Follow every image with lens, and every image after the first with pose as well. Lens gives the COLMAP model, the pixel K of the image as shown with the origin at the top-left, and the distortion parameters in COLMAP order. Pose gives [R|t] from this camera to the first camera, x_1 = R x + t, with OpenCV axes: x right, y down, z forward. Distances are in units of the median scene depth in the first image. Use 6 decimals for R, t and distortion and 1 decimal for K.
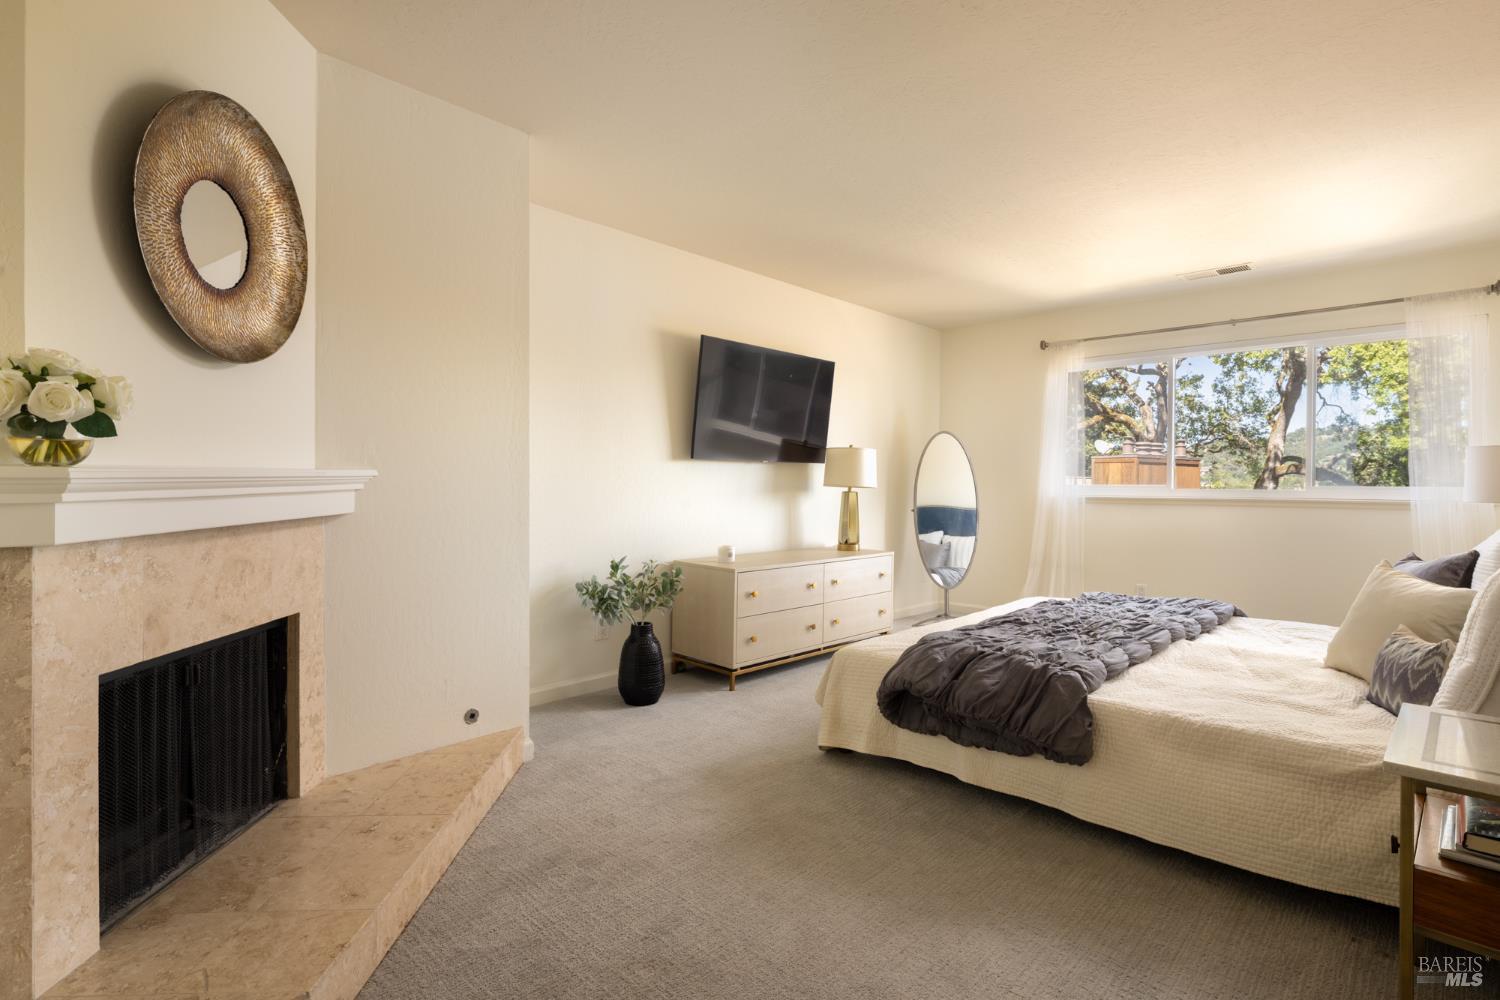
lens RADIAL K [[724.8, 0, 749.5], [0, 724.8, 474.9], [0, 0, 1]] dist [0.000175, -0.000494]
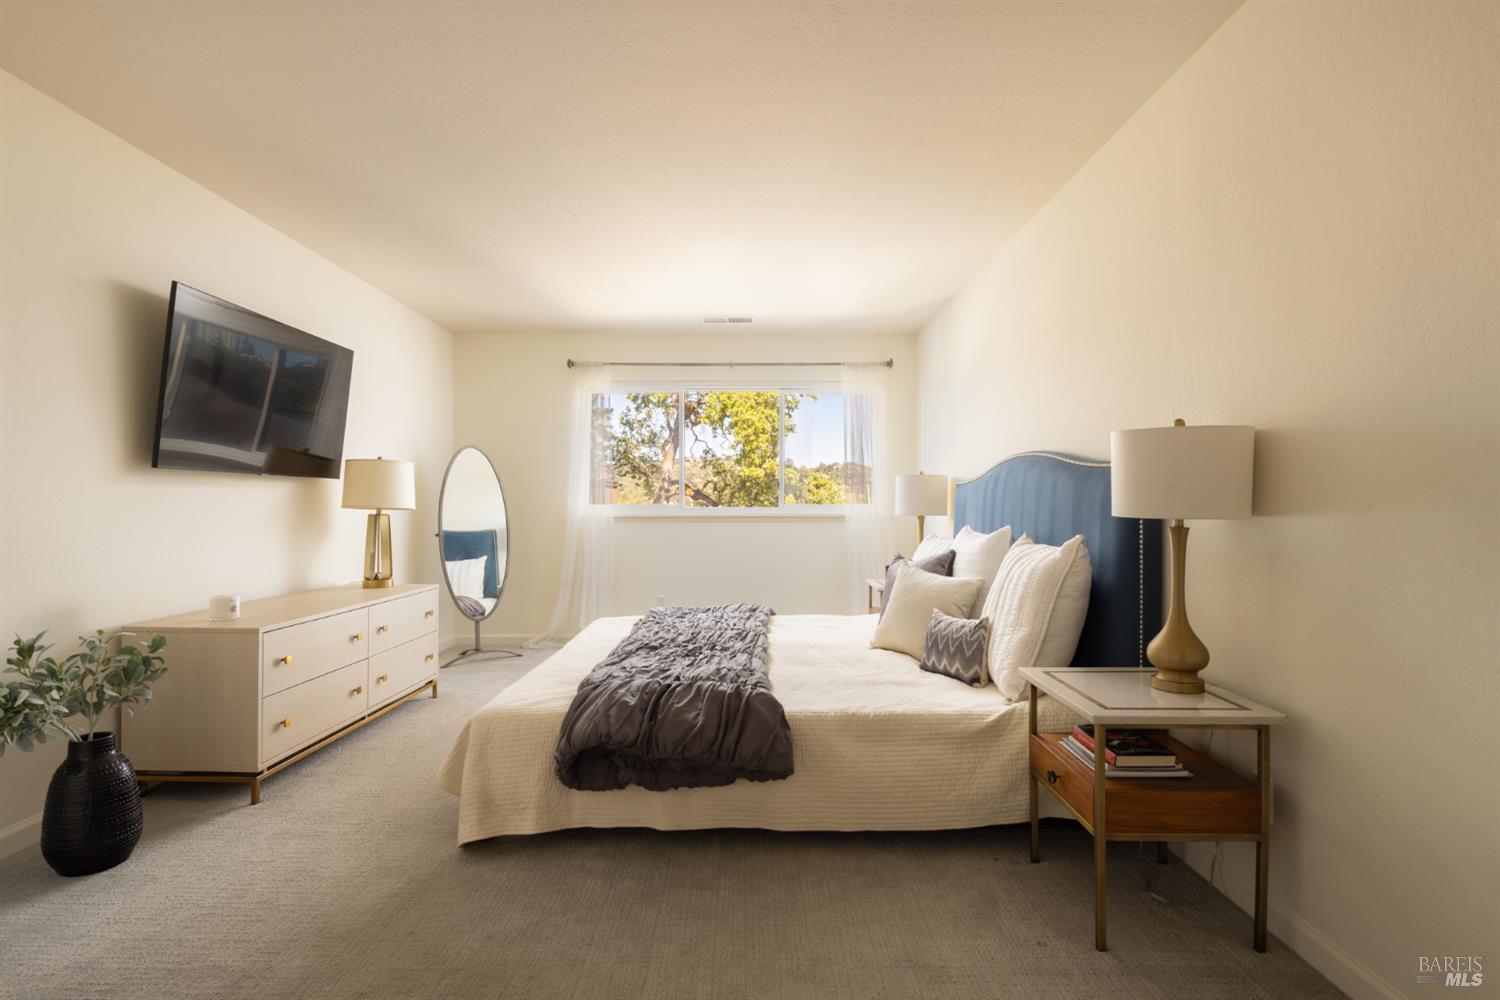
lens RADIAL K [[728.1, 0, 750.0], [0, 728.1, 500.0], [0, 0, 1]] dist [0.001019, -0.000530]
pose [[0.722524, -0.001577, 0.691344, -0.150654], [-0.003101, 0.999980, 0.005522, 0.001366], [-0.691339, -0.006133, 0.722505, 0.155481]]
